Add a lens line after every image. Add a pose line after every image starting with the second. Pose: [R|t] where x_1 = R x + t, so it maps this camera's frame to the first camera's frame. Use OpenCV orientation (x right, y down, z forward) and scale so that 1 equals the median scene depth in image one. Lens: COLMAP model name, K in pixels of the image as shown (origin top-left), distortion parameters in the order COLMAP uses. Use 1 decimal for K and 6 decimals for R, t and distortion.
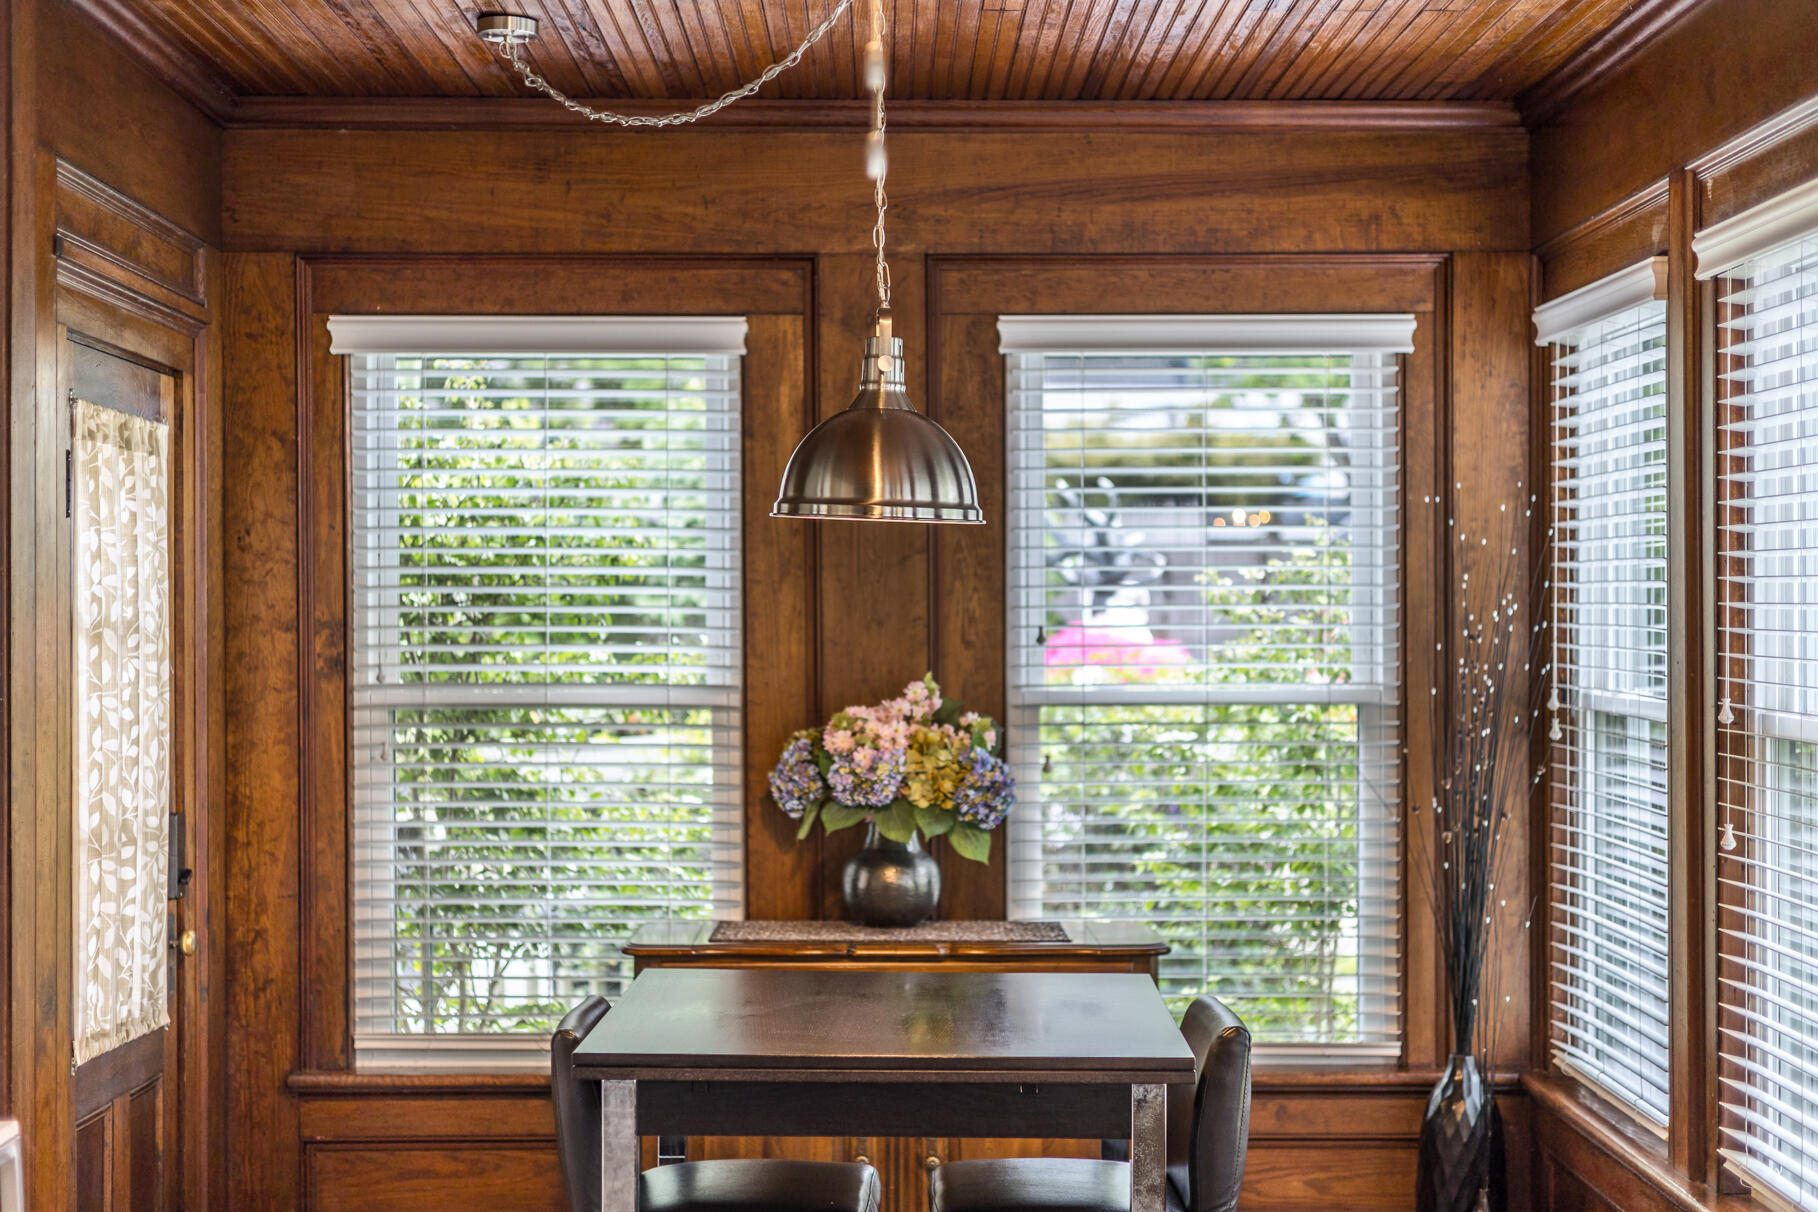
lens RADIAL K [[2663.1, 0, 907.2], [0, 2663.1, 604.2], [0, 0, 1]] dist [0.017979, 0.000000]
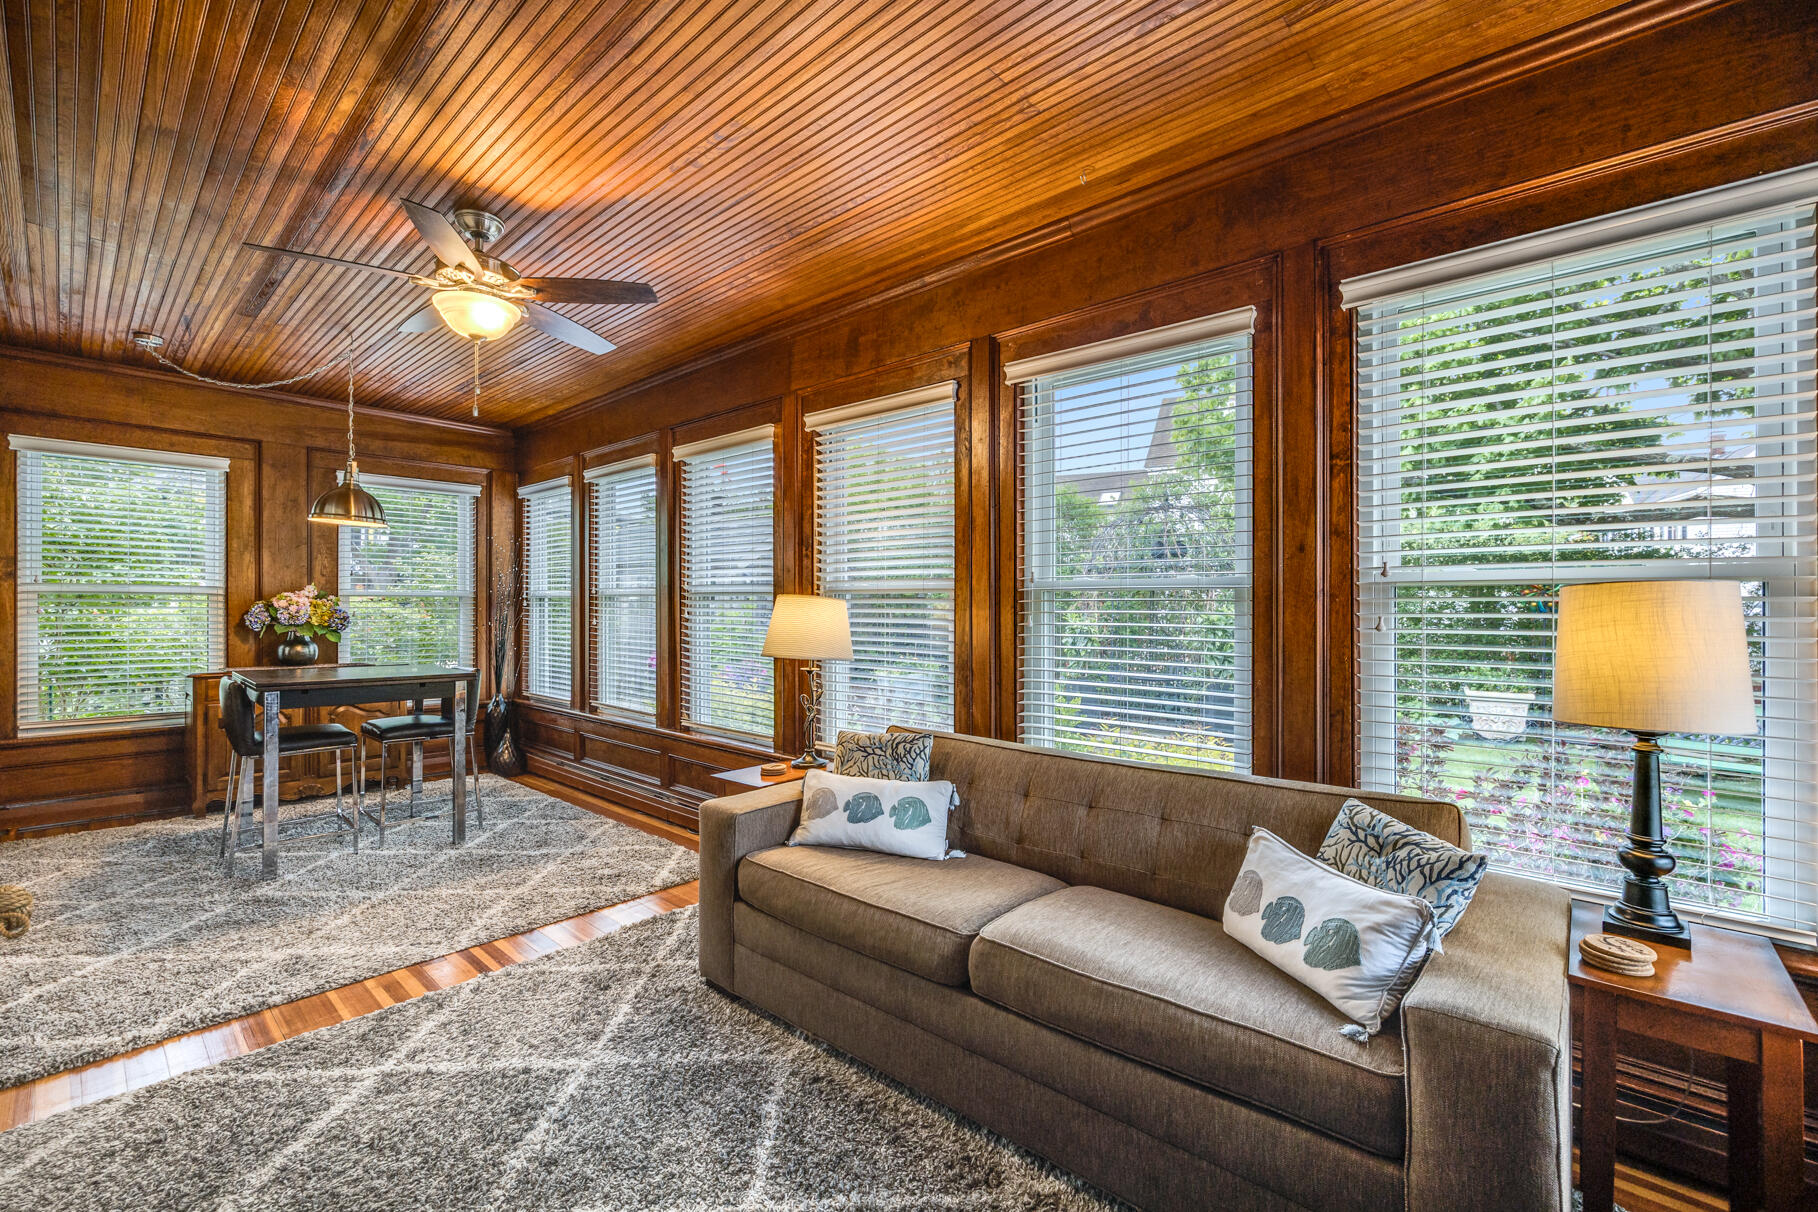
lens RADIAL K [[793.9, 0, 907.2], [0, 793.9, 607.7], [0, 0, 1]] dist [-0.002532, -0.000537]
pose [[0.666777, 0.008186, 0.745212, -0.213392], [-0.002804, 0.999960, -0.008475, 0.059669], [-0.745252, 0.003562, 0.666773, -0.116733]]
